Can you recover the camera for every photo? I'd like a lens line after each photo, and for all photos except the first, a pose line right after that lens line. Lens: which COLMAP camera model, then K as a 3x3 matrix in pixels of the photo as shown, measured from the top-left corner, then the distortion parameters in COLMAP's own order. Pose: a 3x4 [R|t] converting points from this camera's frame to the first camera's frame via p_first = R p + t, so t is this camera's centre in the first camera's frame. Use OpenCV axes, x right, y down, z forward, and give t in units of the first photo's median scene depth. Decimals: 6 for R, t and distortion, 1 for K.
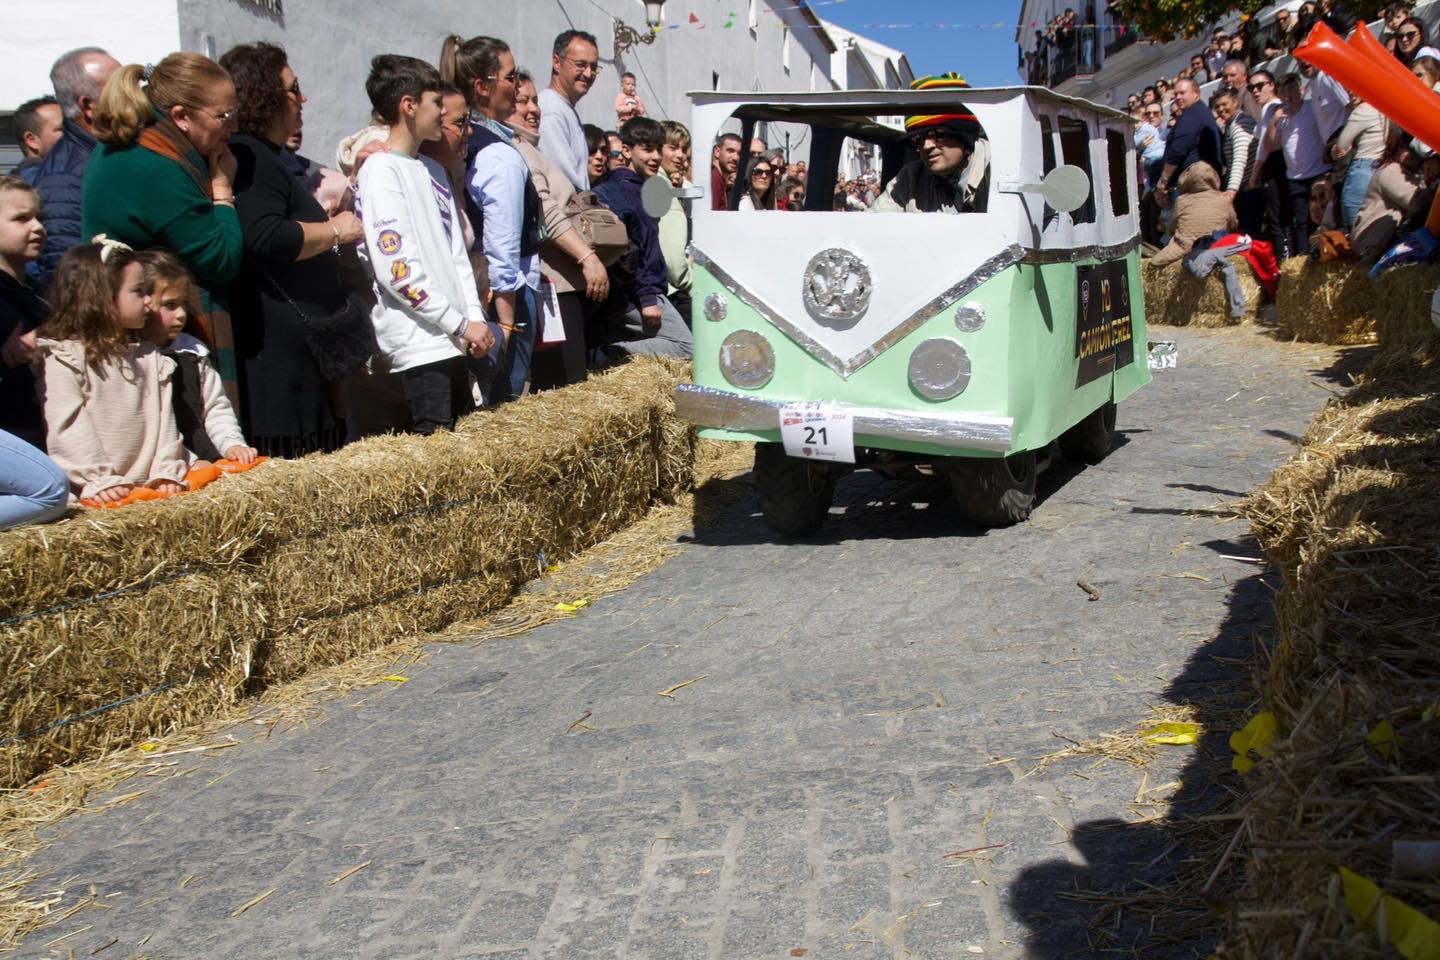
lens RADIAL K [[1469.7, 0, 732.2], [0, 1469.7, 524.0], [0, 0, 1]] dist [-0.006693, 0.000000]
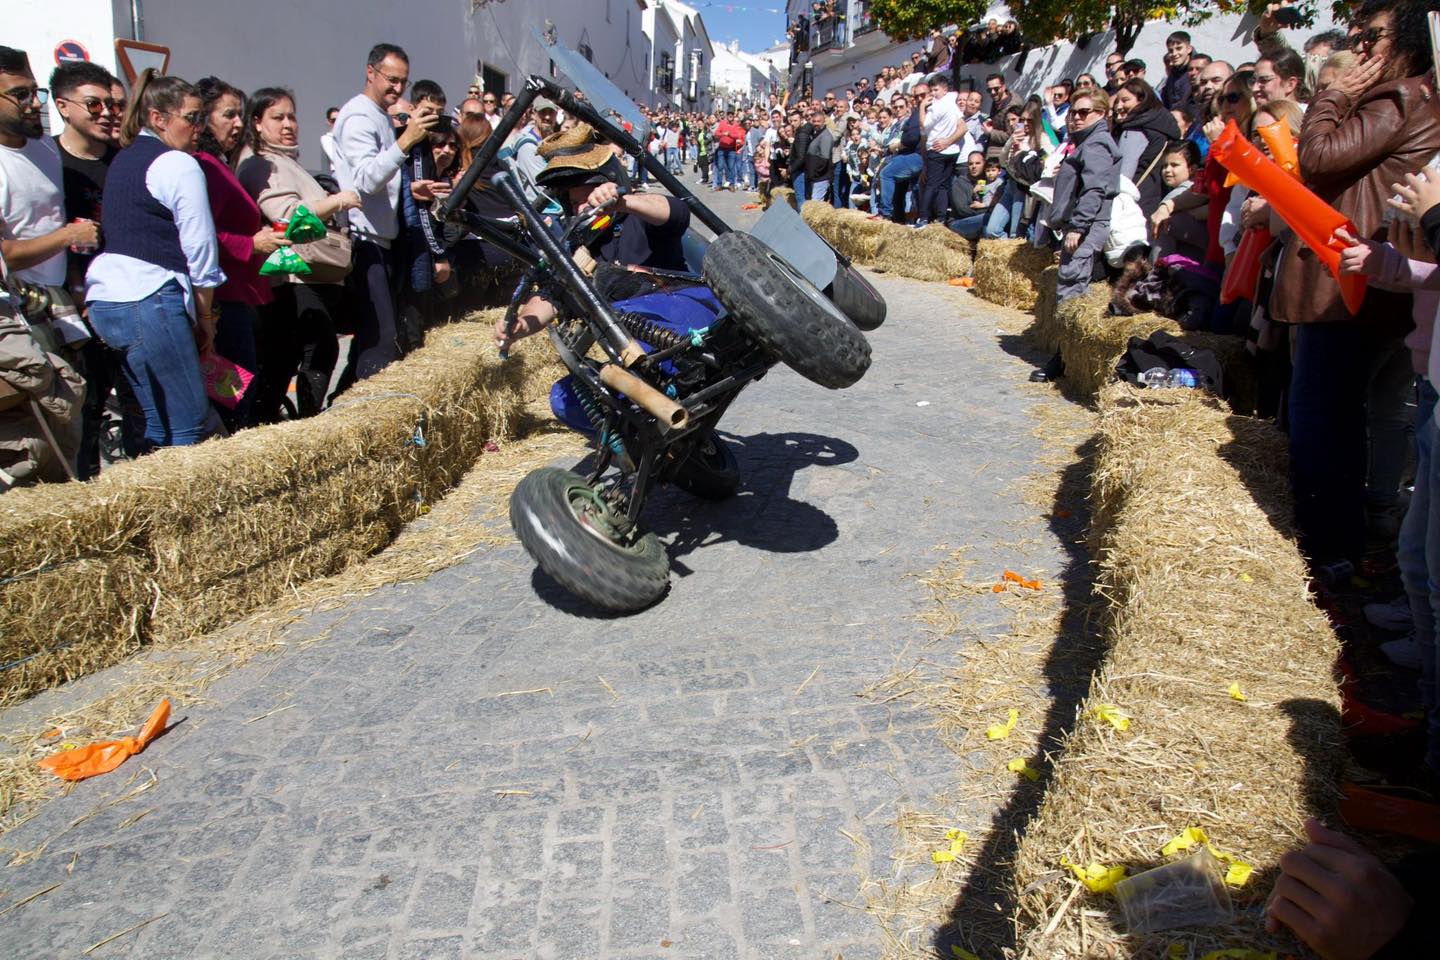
lens RADIAL K [[1119.7, 0, 727.1], [0, 1119.7, 498.3], [0, 0, 1]] dist [-0.134194, 0.122191]
pose [[0.985880, 0.024271, 0.165686, -0.059760], [-0.045633, 0.990933, 0.126370, -0.188616], [-0.161116, -0.132147, 0.978048, 0.033202]]
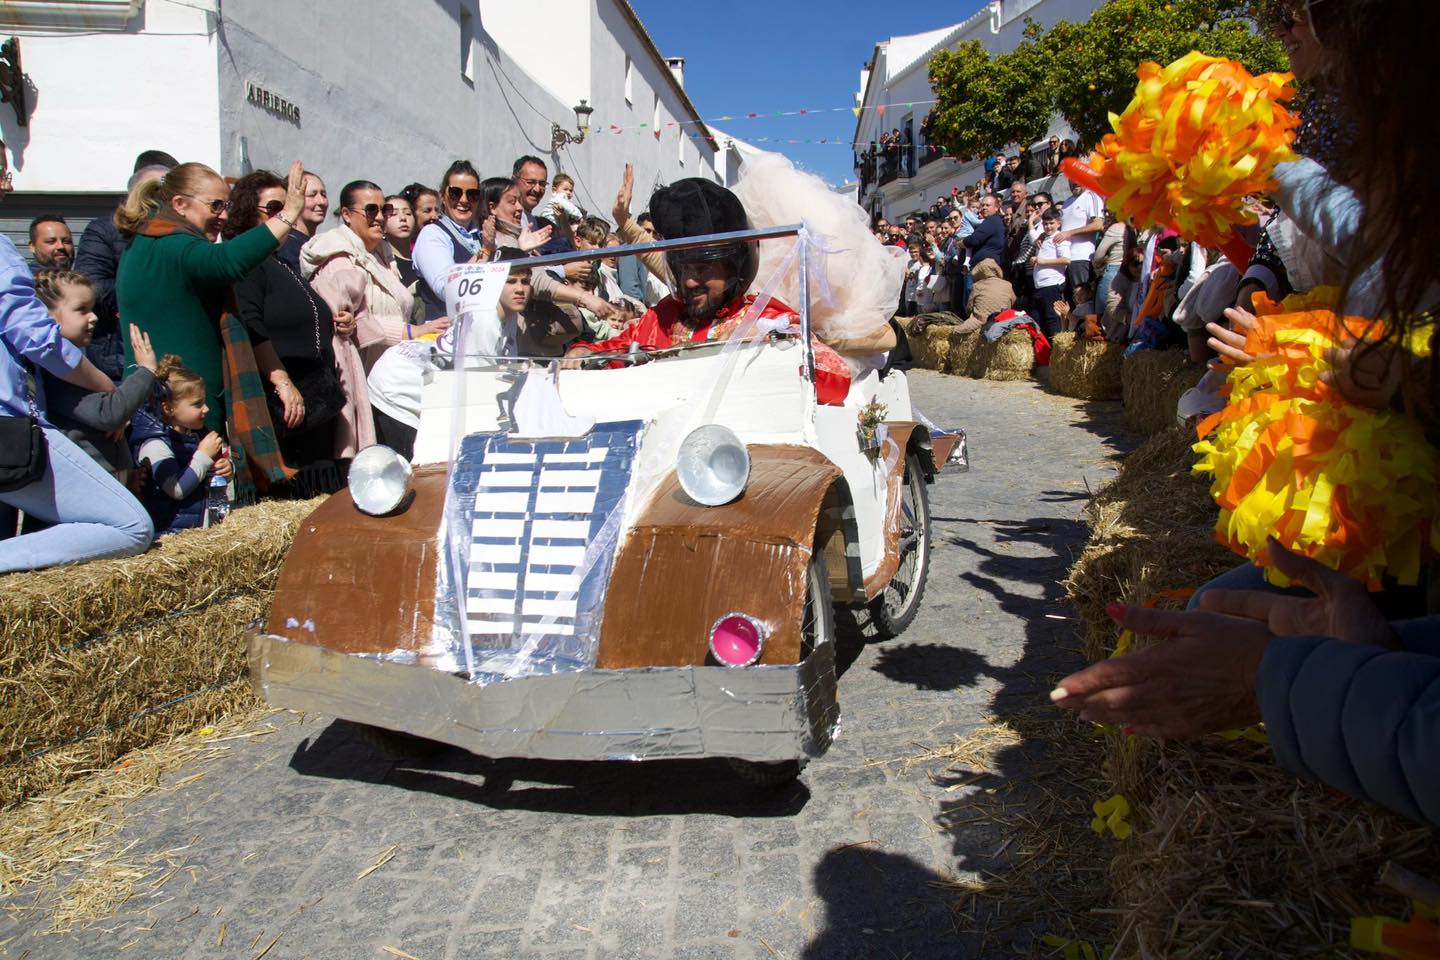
lens RADIAL K [[1119.7, 0, 730.5], [0, 1119.7, 514.3], [0, 0, 1]] dist [-0.134194, 0.122191]
pose [[0.995591, 0.016358, 0.092363, -0.041102], [-0.017819, 0.999728, 0.015019, -0.072881], [-0.092092, -0.016599, 0.995612, 0.021461]]
